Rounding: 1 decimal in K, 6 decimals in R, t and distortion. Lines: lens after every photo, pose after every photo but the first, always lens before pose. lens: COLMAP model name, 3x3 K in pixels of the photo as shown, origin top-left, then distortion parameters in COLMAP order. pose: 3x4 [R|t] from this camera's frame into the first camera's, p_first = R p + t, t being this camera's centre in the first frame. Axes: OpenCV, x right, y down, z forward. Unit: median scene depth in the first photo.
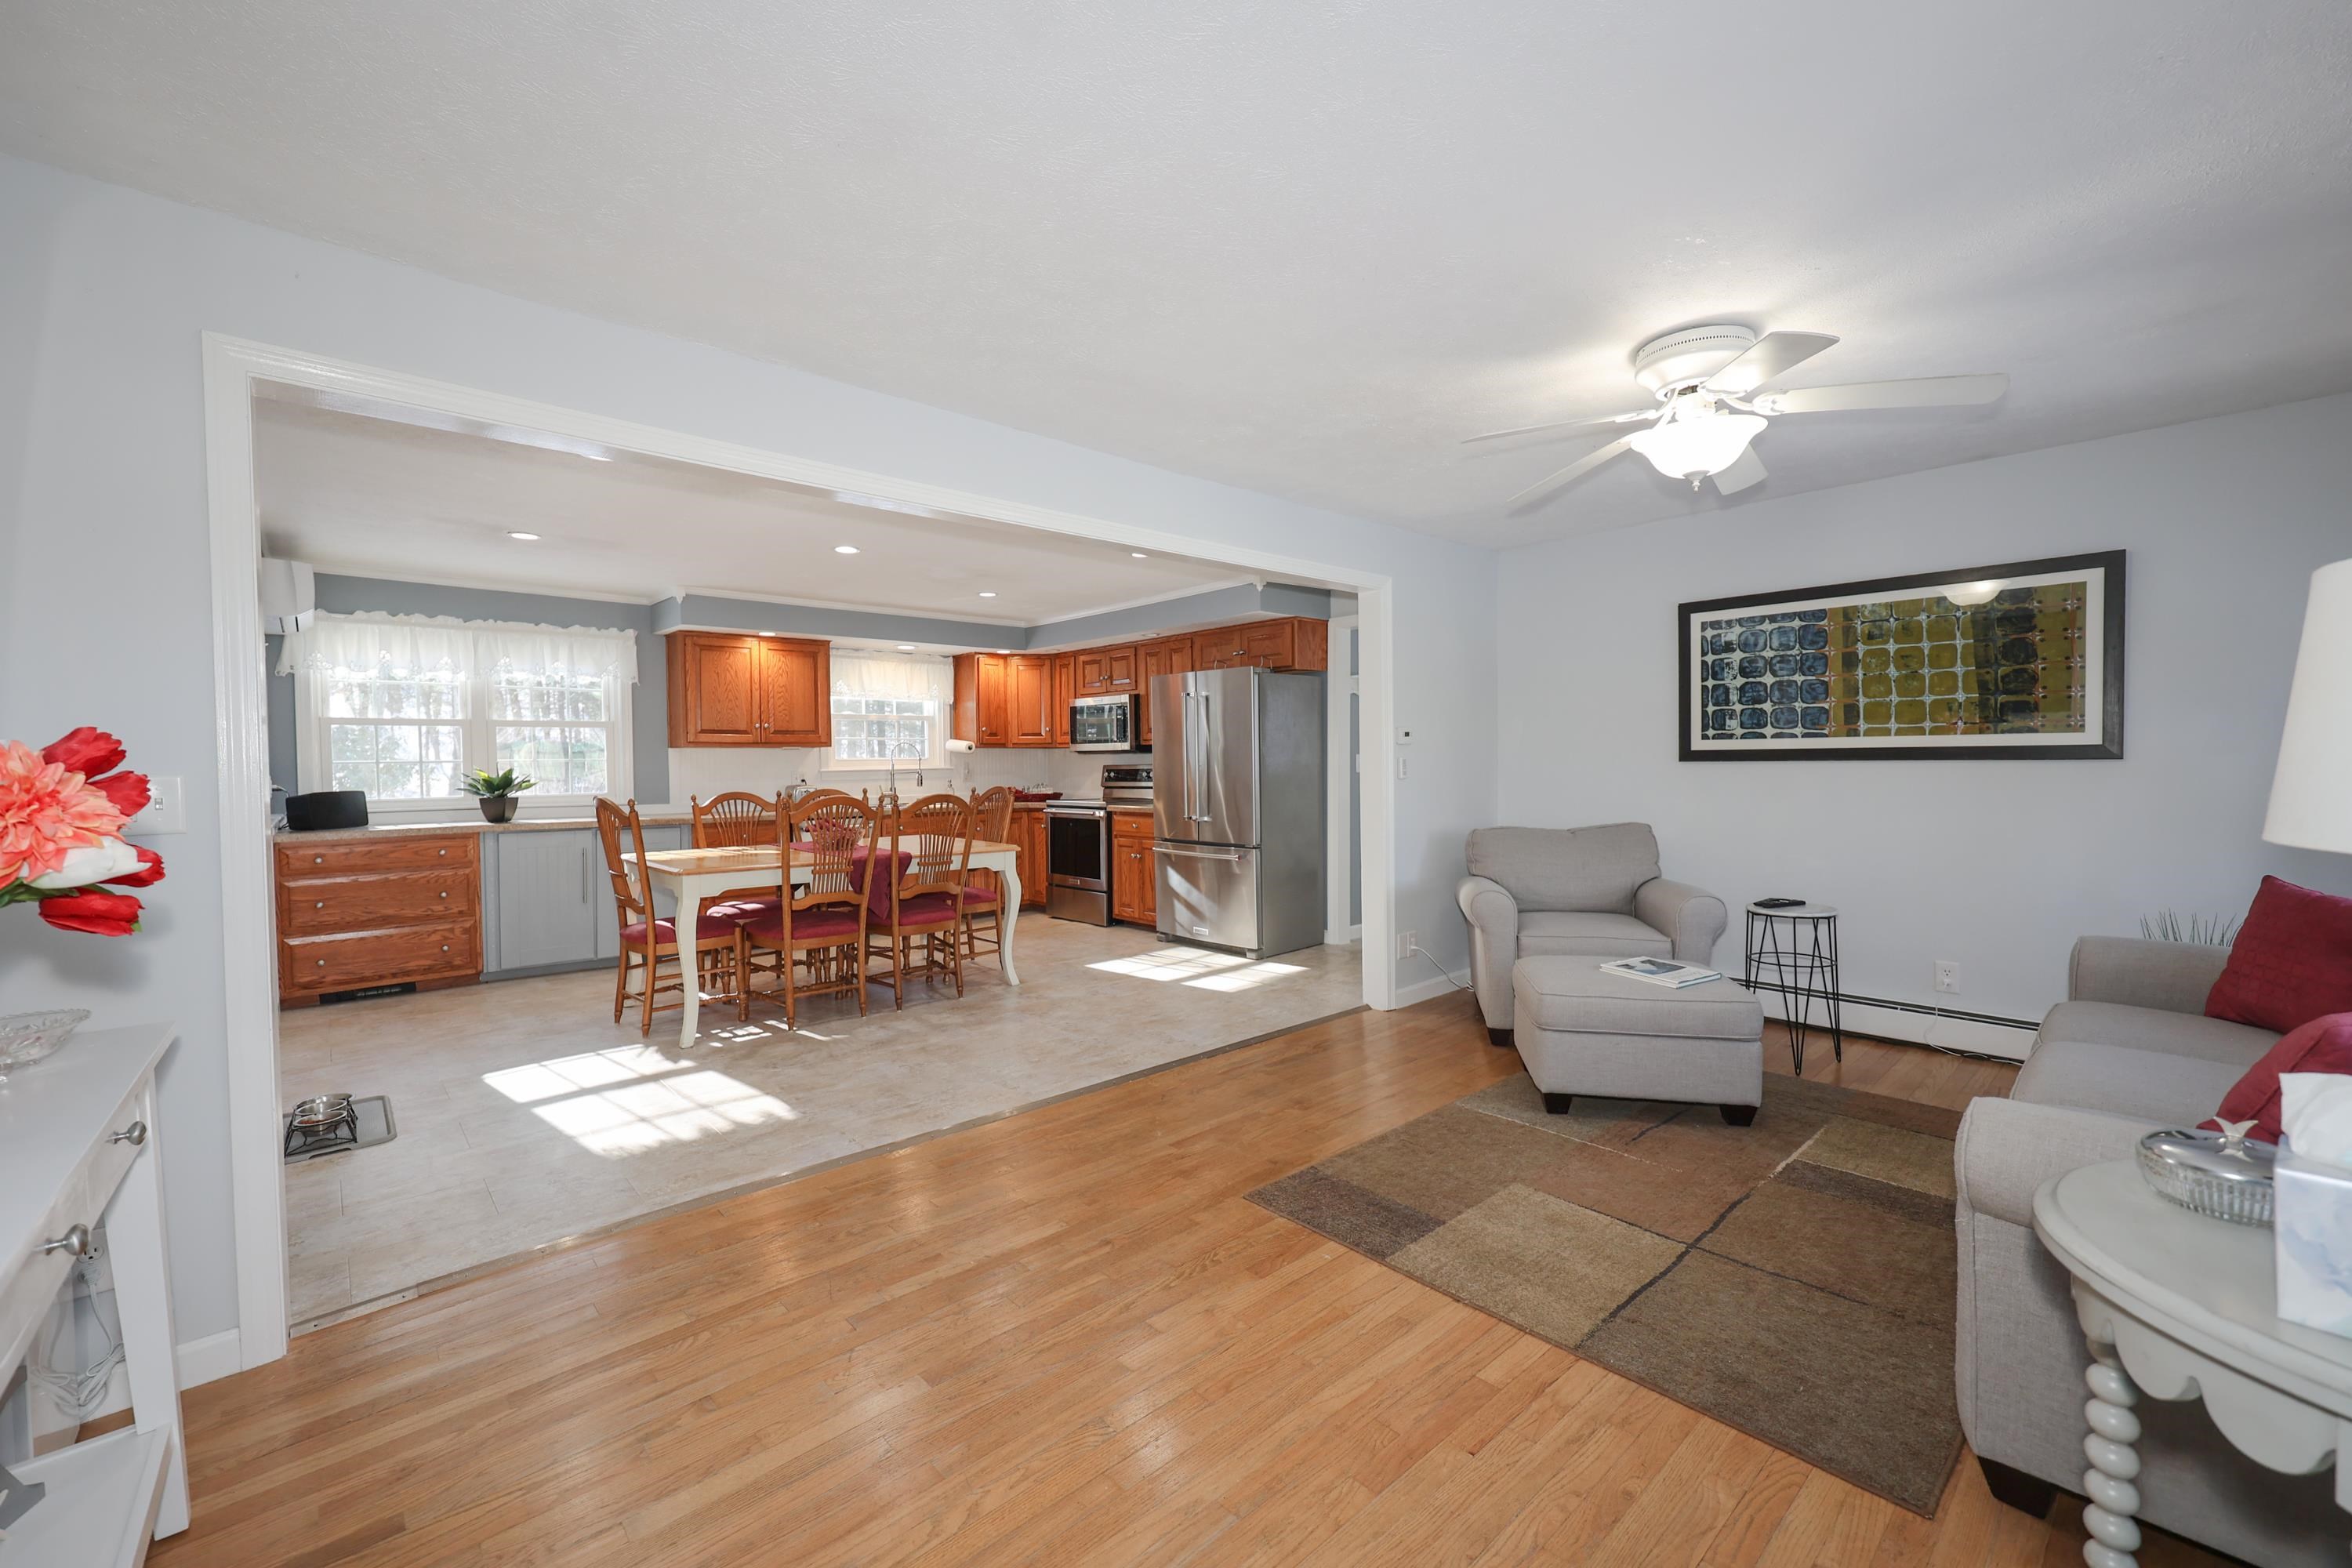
lens RADIAL K [[977.0, 0, 1192.8], [0, 977.0, 773.2], [0, 0, 1]] dist [0.001349, 0.000459]
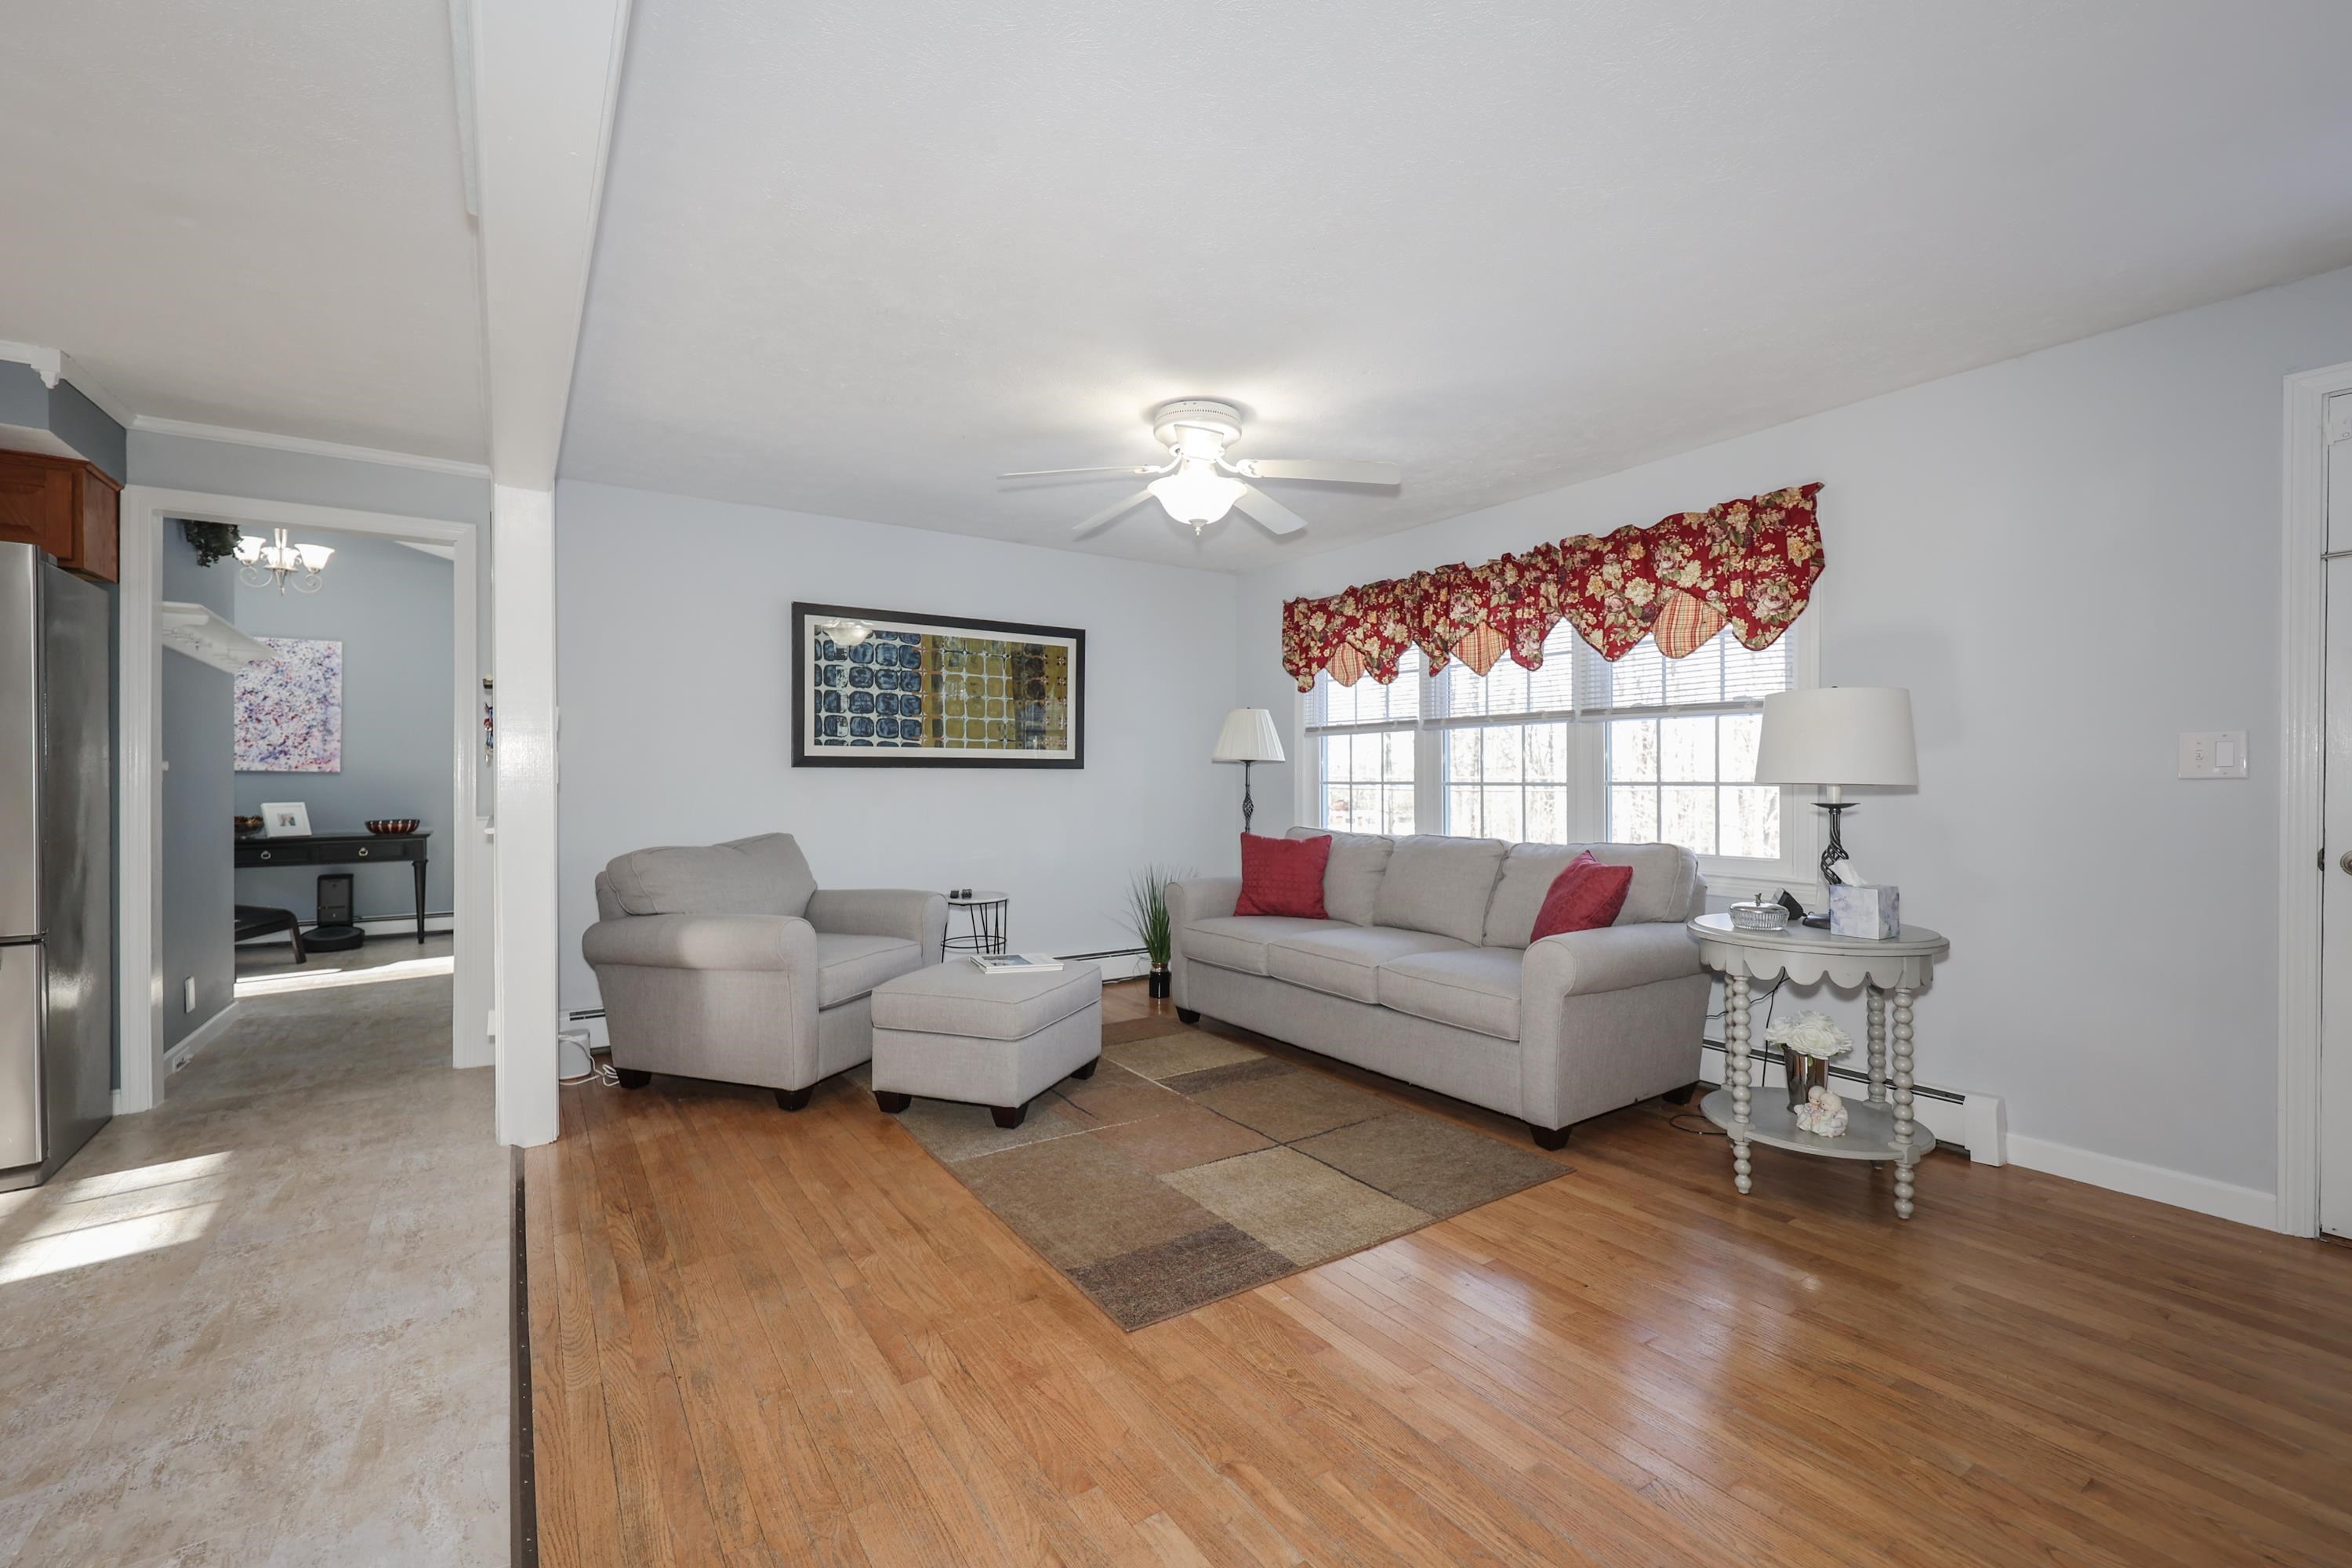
lens RADIAL K [[977.0, 0, 1187.5], [0, 977.0, 789.0], [0, 0, 1]] dist [0.001349, 0.000459]
pose [[0.138615, -0.003347, 0.990341, -0.435398], [0.010206, 0.999946, 0.001951, 0.012525], [-0.990294, 0.009837, 0.138642, 0.545299]]
